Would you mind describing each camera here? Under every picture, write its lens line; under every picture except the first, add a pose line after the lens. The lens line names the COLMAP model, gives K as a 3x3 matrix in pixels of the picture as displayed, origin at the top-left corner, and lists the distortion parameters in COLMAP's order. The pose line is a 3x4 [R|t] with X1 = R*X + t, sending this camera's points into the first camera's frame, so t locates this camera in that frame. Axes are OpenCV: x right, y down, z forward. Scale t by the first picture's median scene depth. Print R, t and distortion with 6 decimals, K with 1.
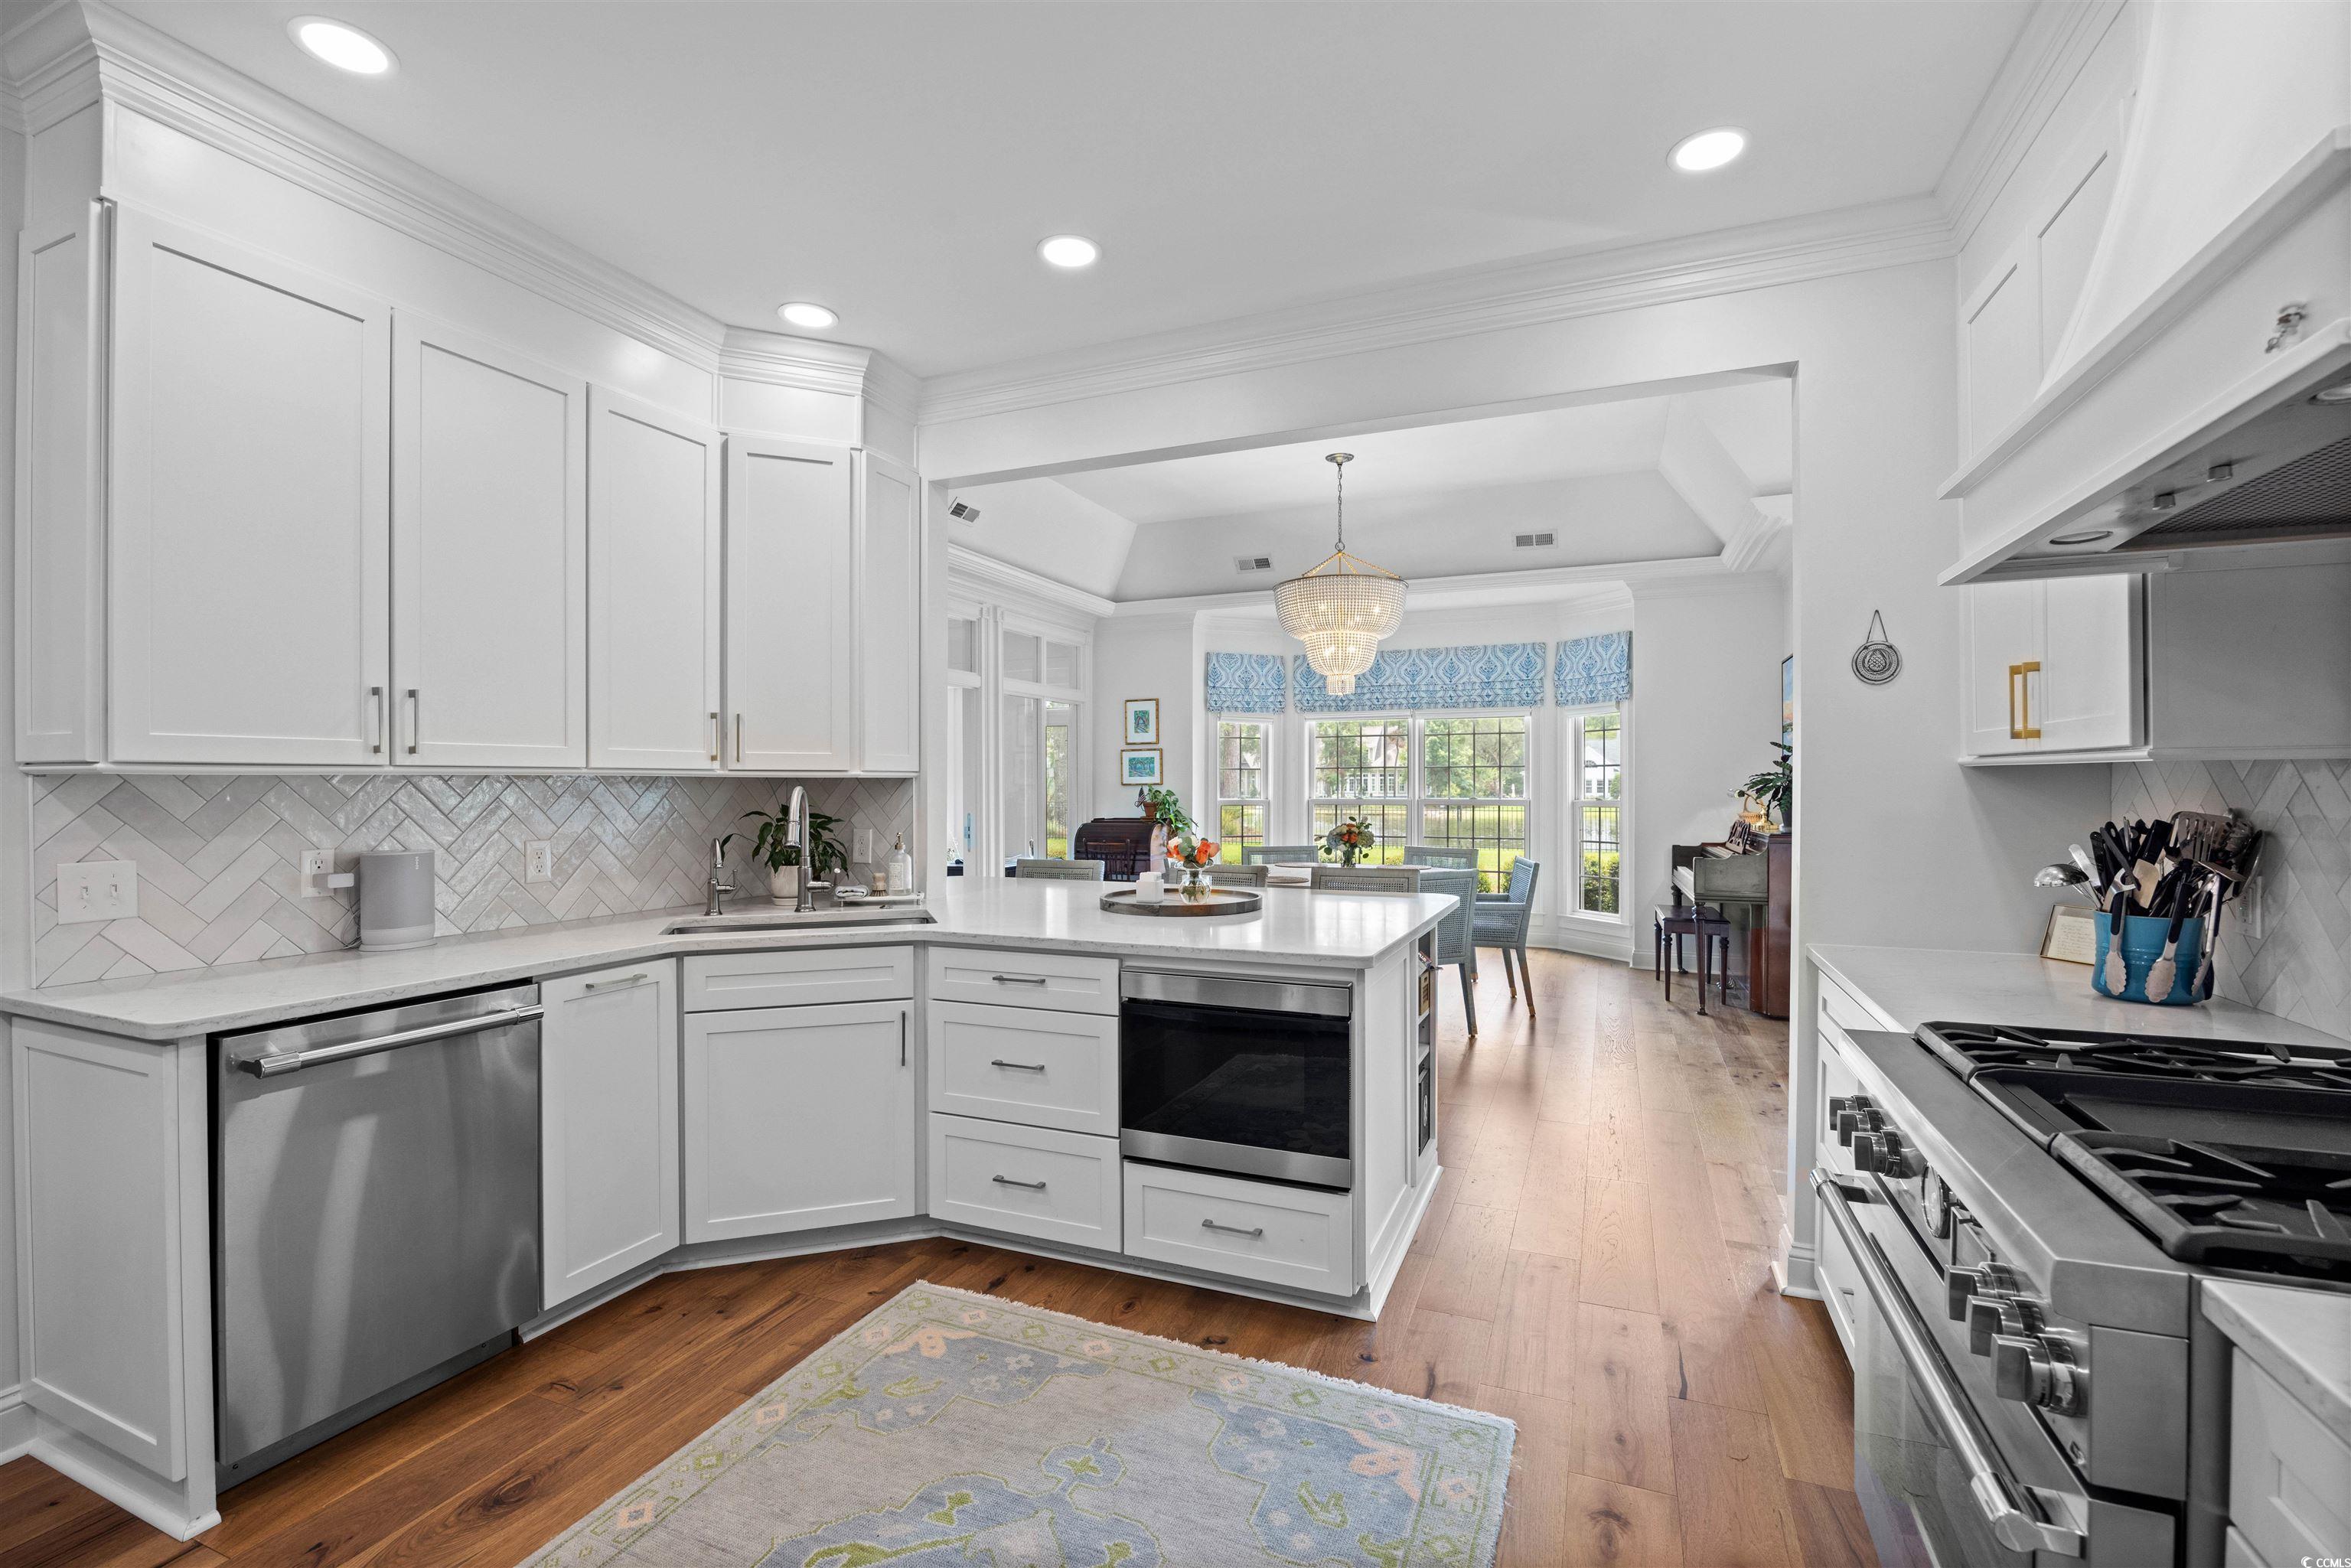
lens RADIAL K [[1027.0, 0, 1187.4], [0, 1027.0, 786.3], [0, 0, 1]] dist [-0.019112, 0.000141]
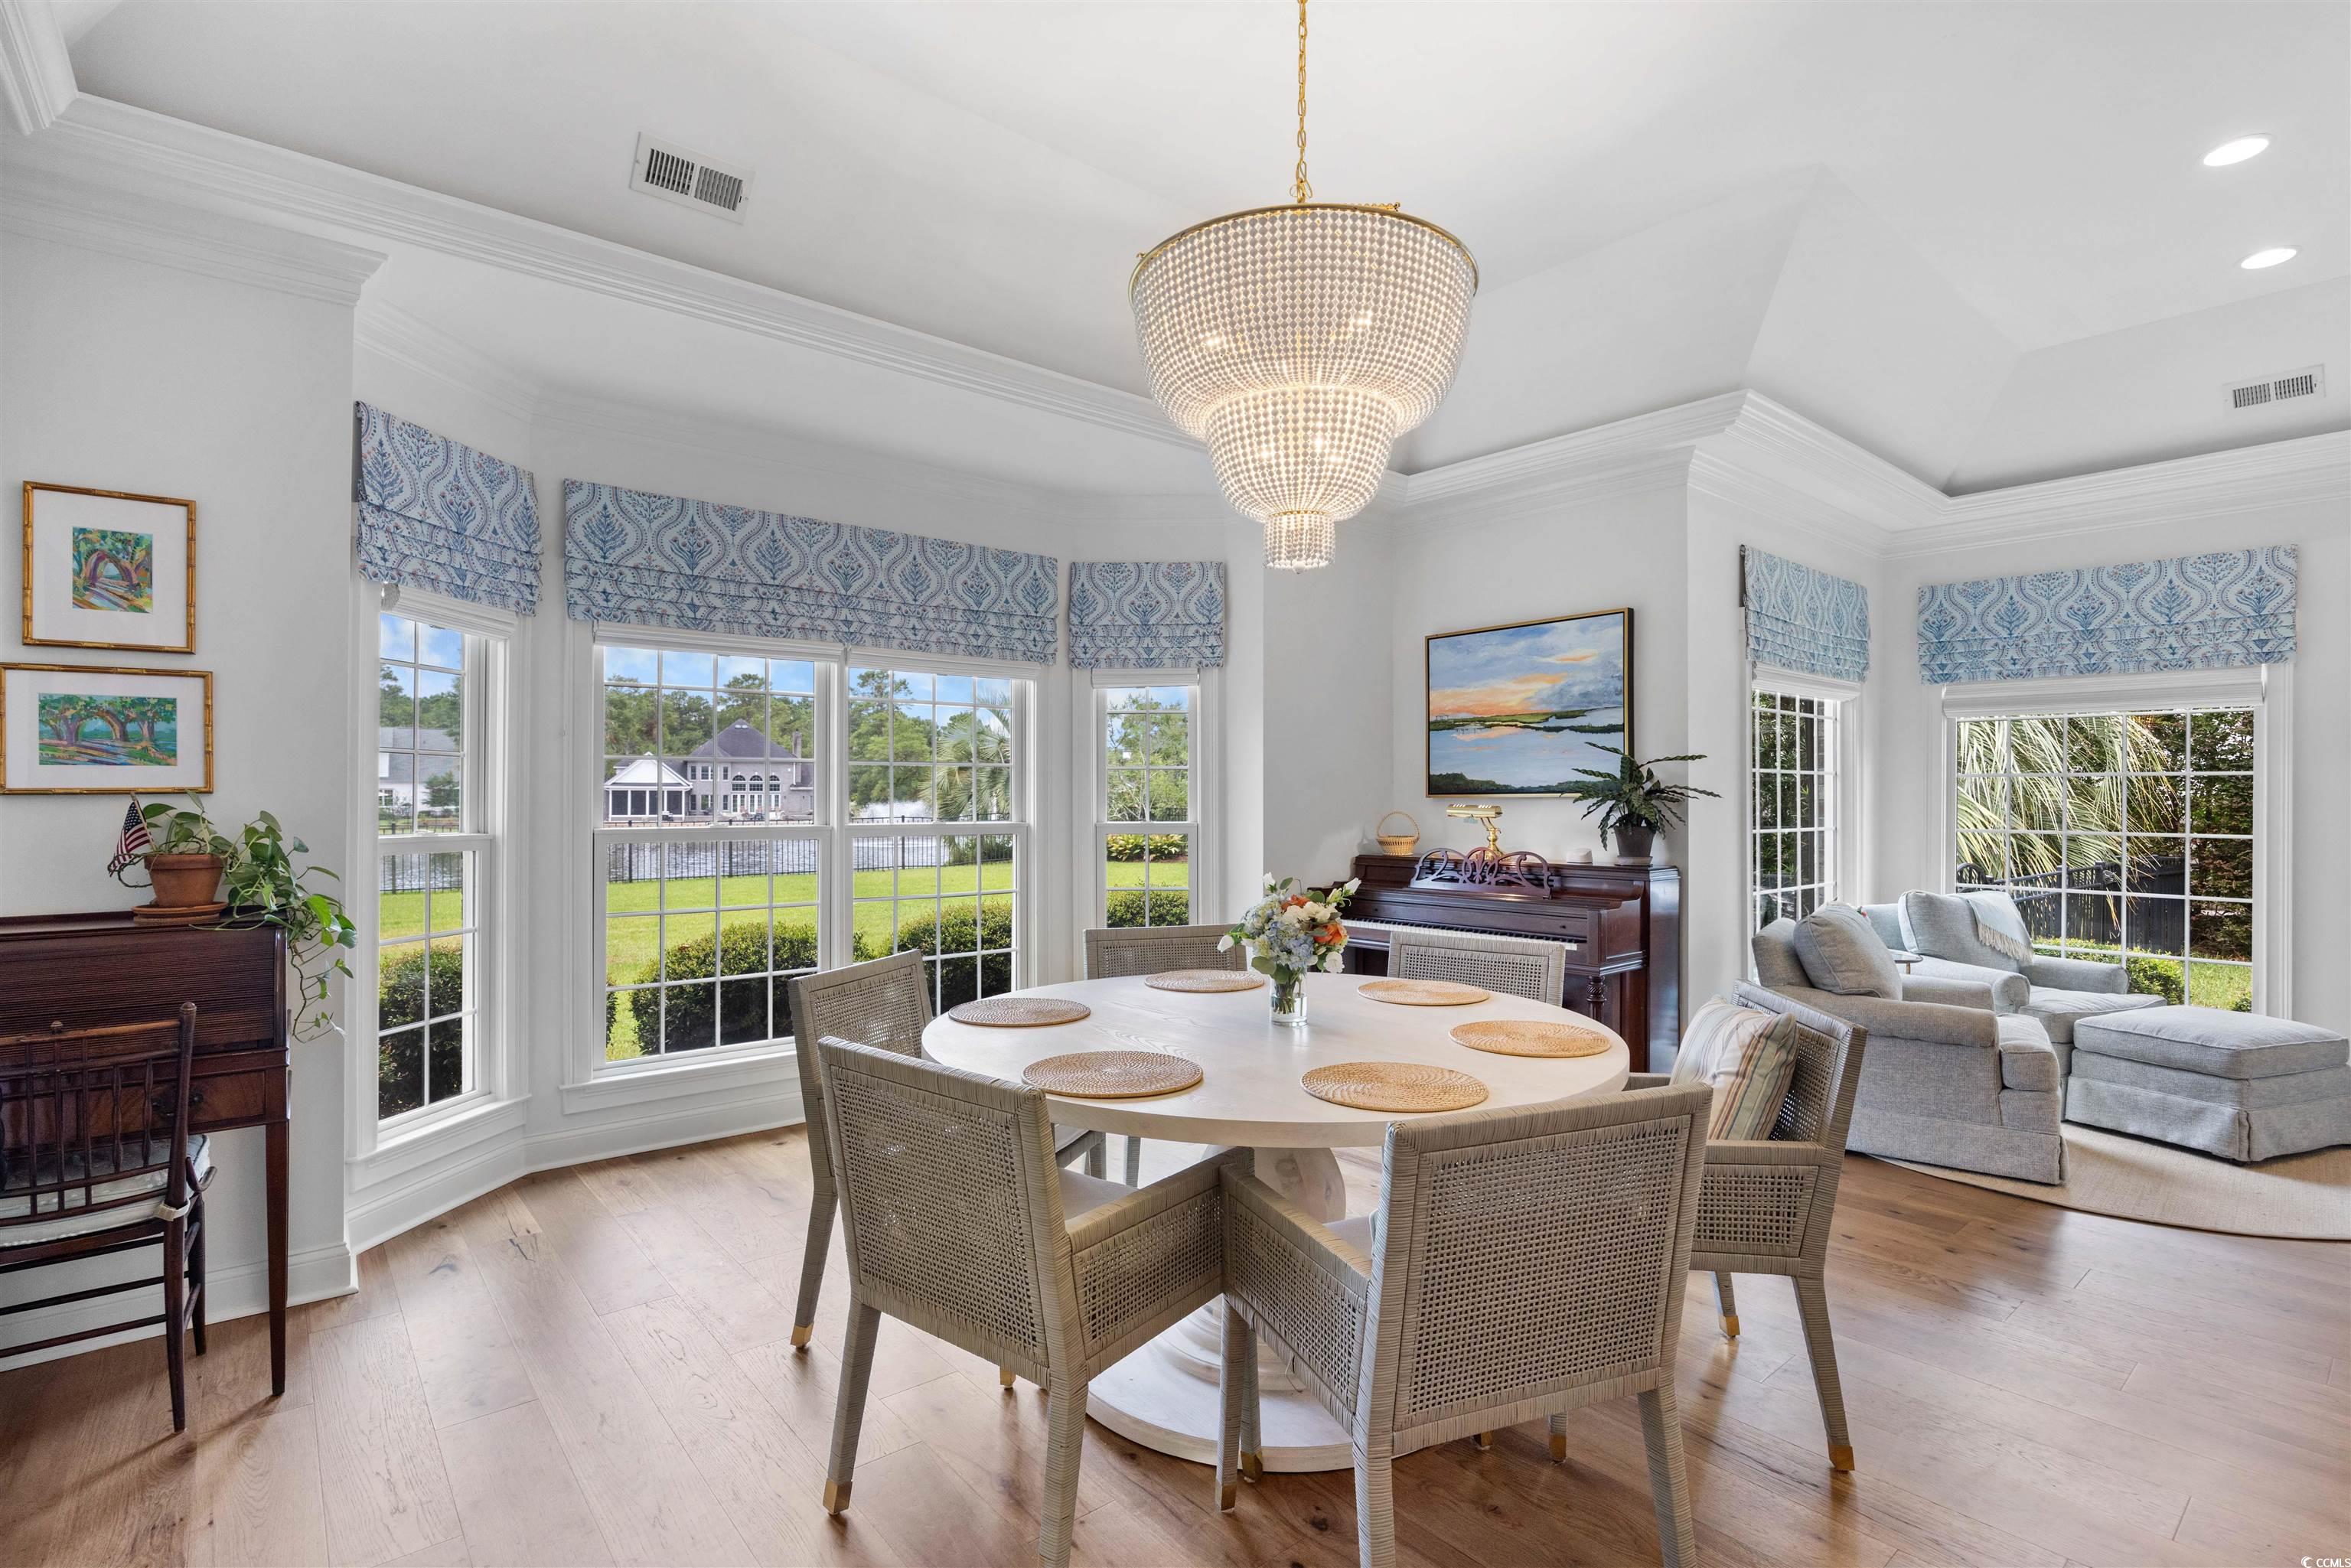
lens RADIAL K [[1122.0, 0, 1188.3], [0, 1122.0, 785.6], [0, 0, 1]] dist [0.001287, 0.000167]
pose [[0.460071, 0.011642, 0.887806, -0.559641], [-0.003384, 0.999930, -0.011358, -0.002809], [-0.887876, 0.002221, 0.460078, 1.816028]]
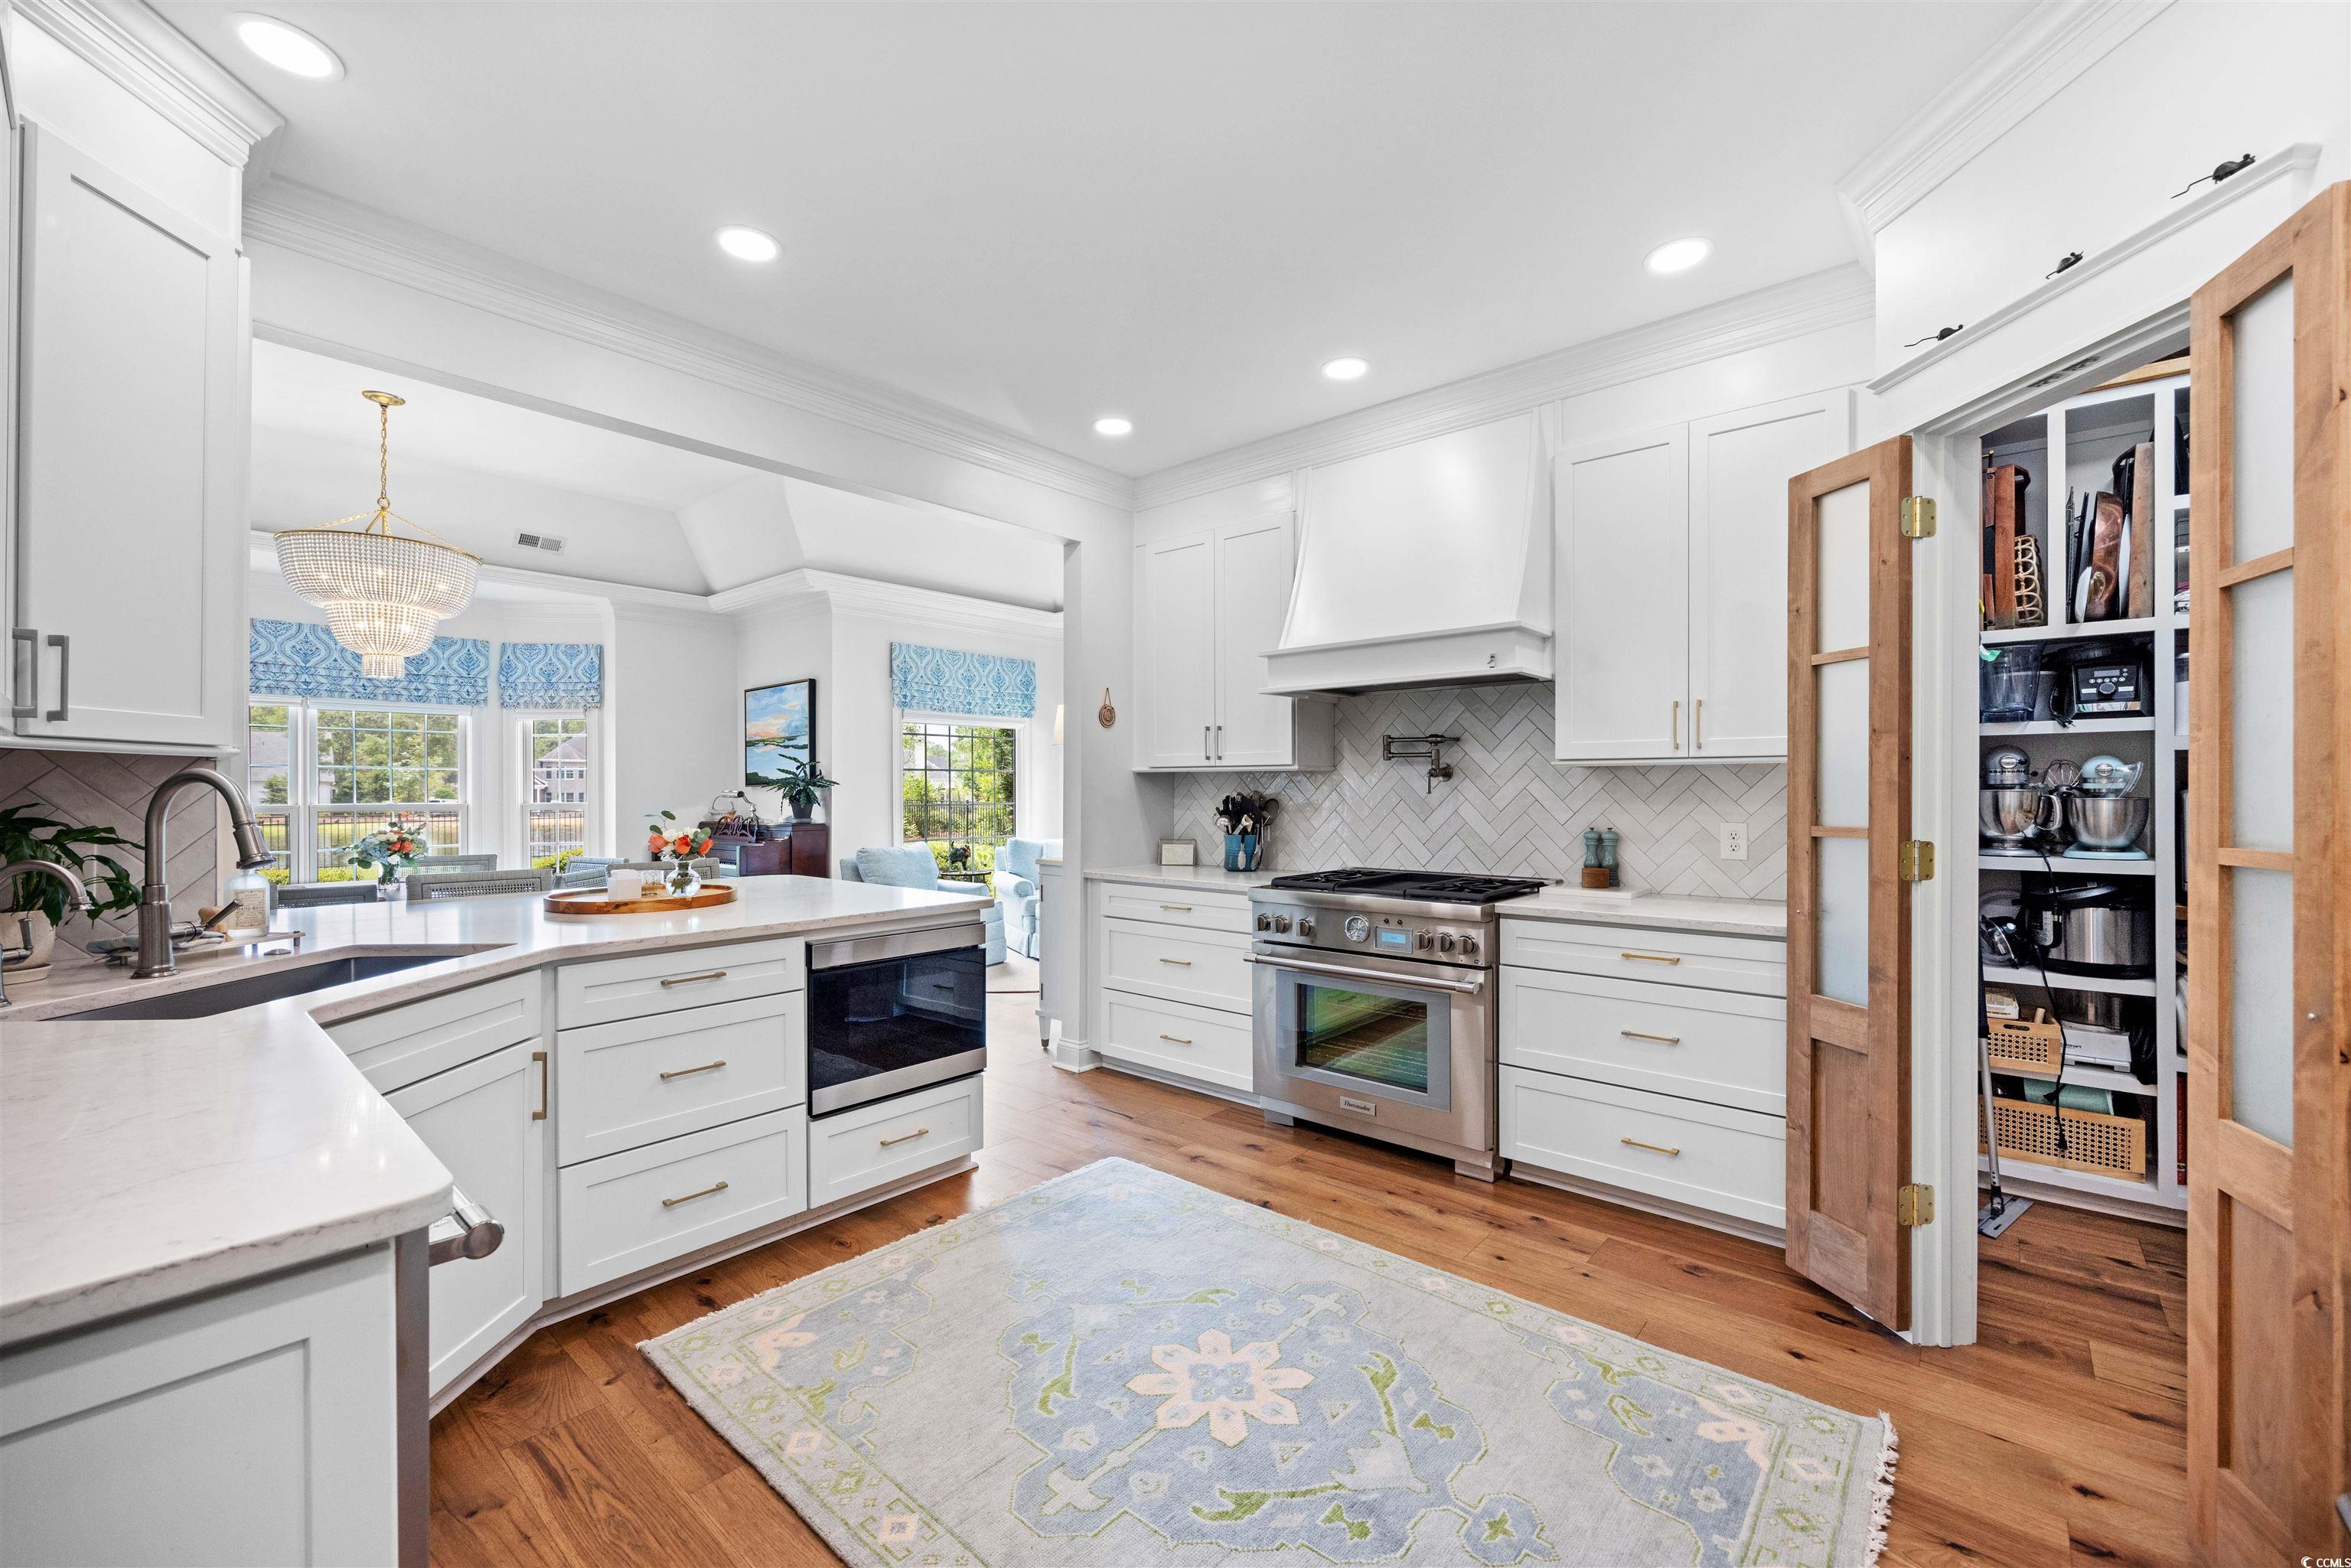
lens RADIAL K [[944.4, 0, 1175.5], [0, 944.4, 784.0], [0, 0, 1]] dist [-0.000389, 0.000060]
pose [[0.318354, 0.008256, 0.947936, -0.829117], [0.004982, 0.999934, -0.010382, 0.020243], [-0.947959, 0.008028, 0.318291, 0.294754]]
